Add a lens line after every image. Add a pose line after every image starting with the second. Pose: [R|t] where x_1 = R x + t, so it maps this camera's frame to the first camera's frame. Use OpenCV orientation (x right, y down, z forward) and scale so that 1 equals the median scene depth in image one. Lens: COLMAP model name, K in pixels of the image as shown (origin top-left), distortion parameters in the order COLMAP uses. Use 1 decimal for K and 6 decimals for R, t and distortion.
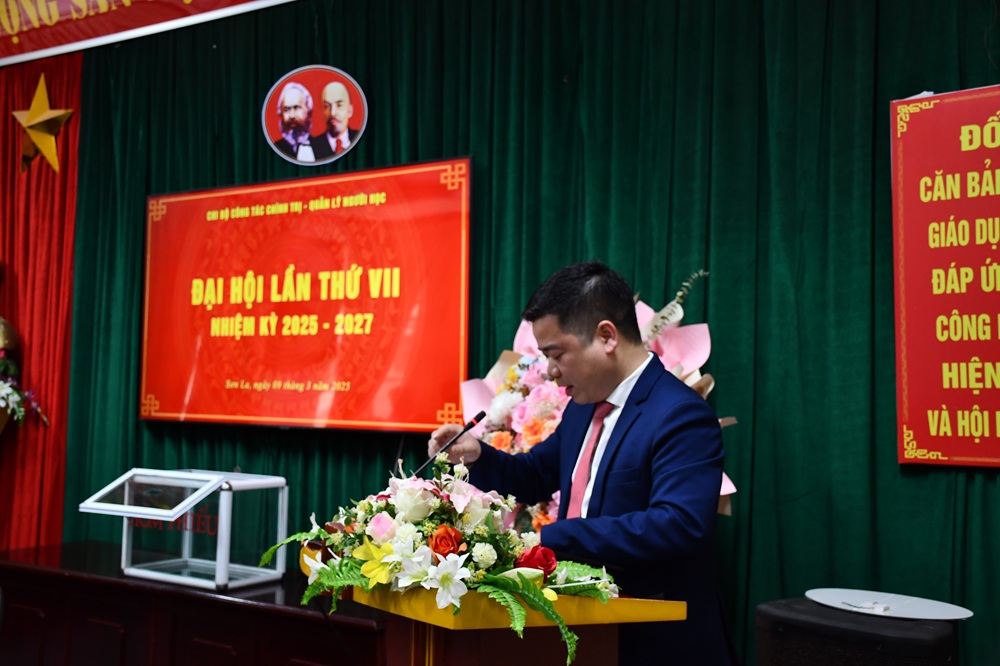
lens RADIAL K [[1079.3, 0, 500.0], [0, 1079.3, 333.0], [0, 0, 1]] dist [-0.016133, 0.251387]
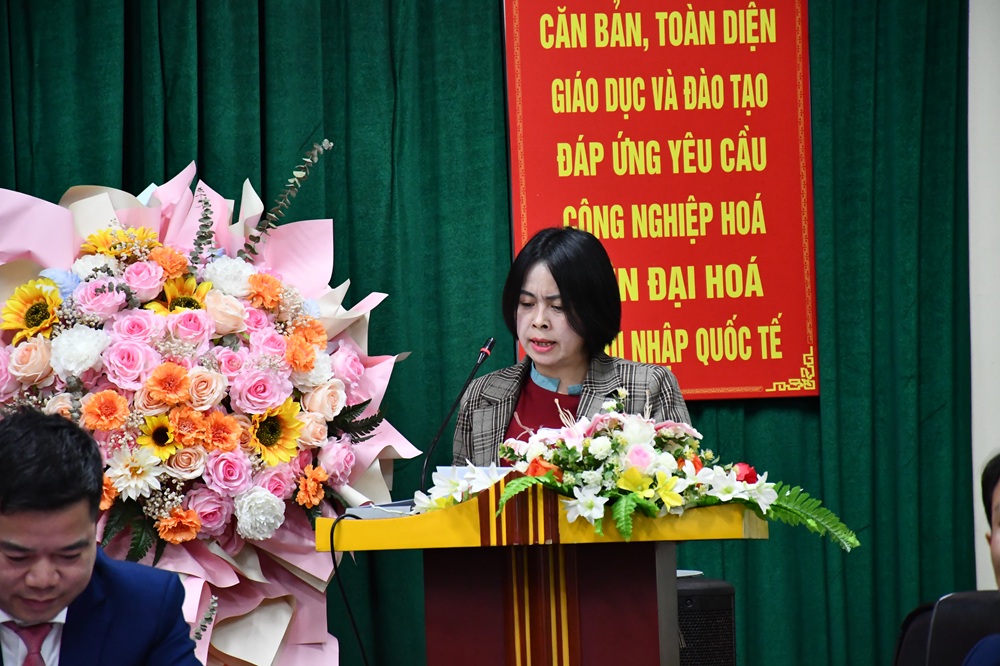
lens RADIAL K [[5784.7, 0, 500.0], [0, 5784.7, 333.0], [0, 0, 1]] dist [2.955840, 9.121225]
pose [[0.589921, -0.032591, 0.806803, -2.835316], [-0.018963, 0.998350, 0.054194, -0.143693], [-0.807239, -0.047270, 0.588329, -1.310273]]
